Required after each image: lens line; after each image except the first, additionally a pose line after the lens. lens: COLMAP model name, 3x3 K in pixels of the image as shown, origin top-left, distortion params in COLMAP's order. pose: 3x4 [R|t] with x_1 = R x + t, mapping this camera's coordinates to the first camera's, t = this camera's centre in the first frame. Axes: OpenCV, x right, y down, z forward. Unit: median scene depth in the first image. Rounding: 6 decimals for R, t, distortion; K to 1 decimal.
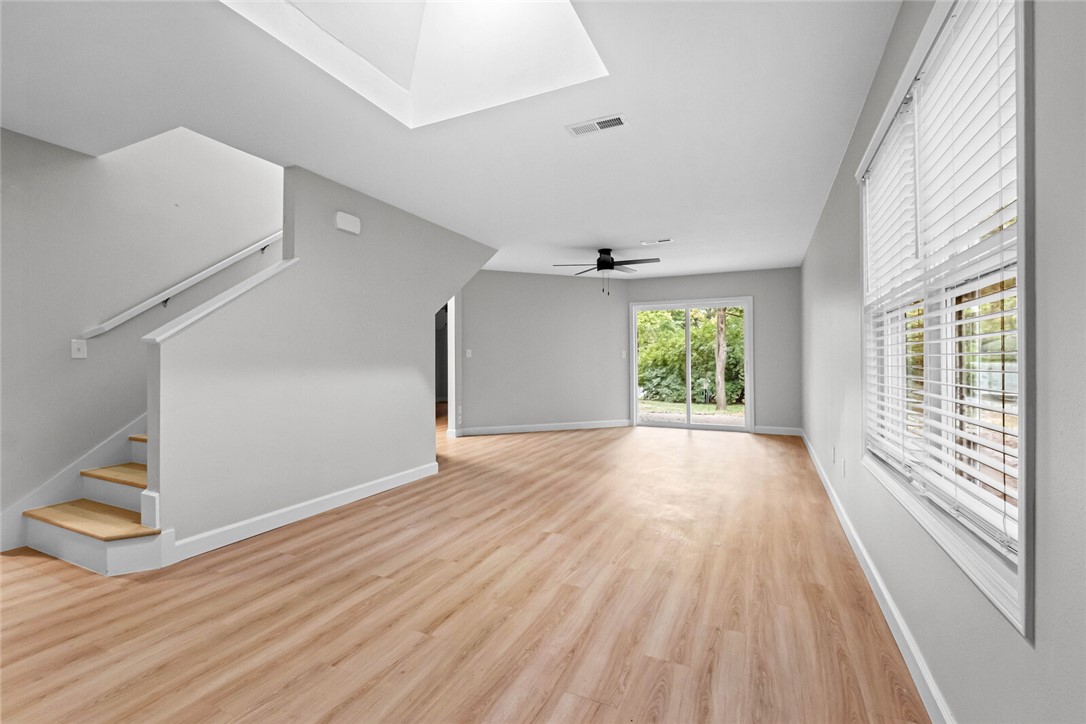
lens RADIAL K [[472.6, 0, 542.4], [0, 472.6, 363.8], [0, 0, 1]] dist [0.000543, 0.000017]
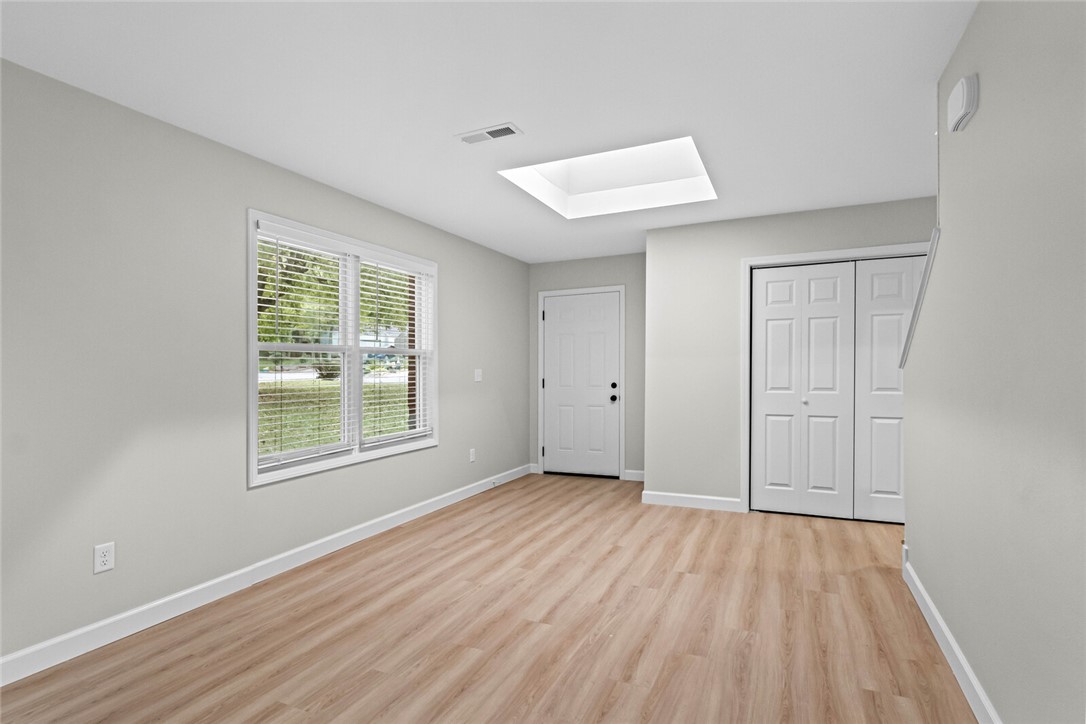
lens RADIAL K [[531.7, 0, 544.1], [0, 531.7, 360.1], [0, 0, 1]] dist [0.001695, 0.000085]
pose [[-0.999932, 0.009606, -0.006653, 0.016377], [0.009683, 0.999884, -0.011781, -0.059837], [0.006539, -0.011844, -0.999908, 2.313021]]
